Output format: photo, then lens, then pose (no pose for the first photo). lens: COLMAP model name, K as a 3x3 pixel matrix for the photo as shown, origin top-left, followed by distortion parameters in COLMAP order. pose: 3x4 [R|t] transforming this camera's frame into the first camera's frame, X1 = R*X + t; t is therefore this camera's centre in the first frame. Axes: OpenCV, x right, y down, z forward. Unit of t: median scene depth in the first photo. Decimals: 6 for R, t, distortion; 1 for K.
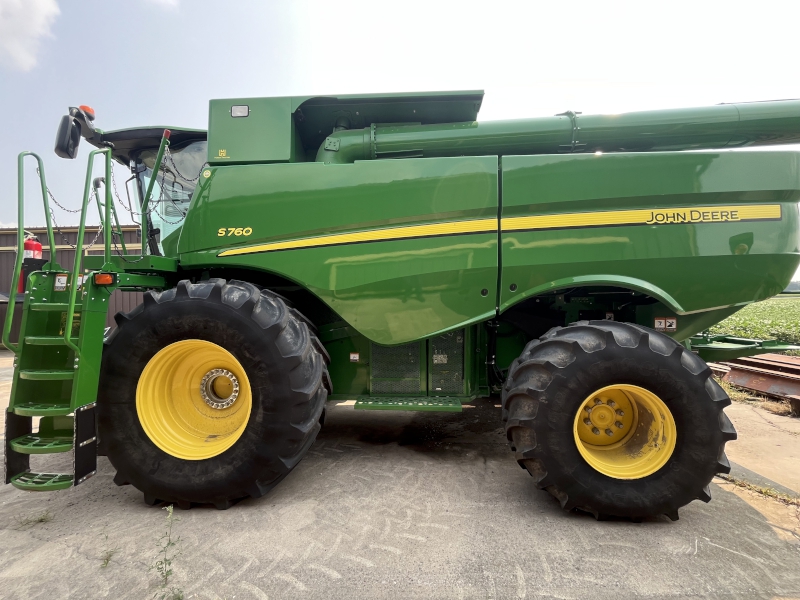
lens RADIAL K [[325.7, 0, 399.1], [0, 325.7, 303.3], [0, 0, 1]] dist [-0.003369, 0.000259]
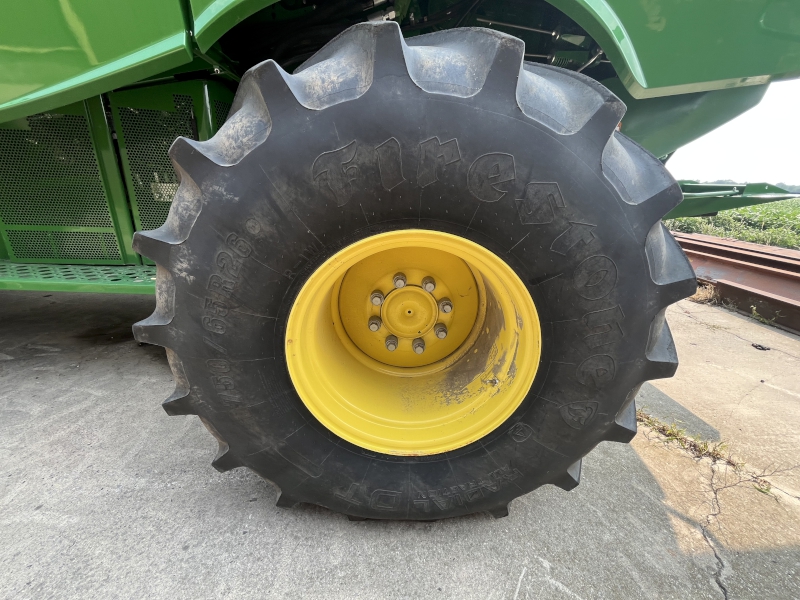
lens RADIAL K [[325.7, 0, 399.1], [0, 325.7, 303.3], [0, 0, 1]] dist [-0.003369, 0.000259]
pose [[0.989413, 0.009846, 0.144793, 0.599190], [-0.061054, 0.933354, 0.353728, 0.197502], [-0.131660, -0.358823, 0.924073, 0.654238]]
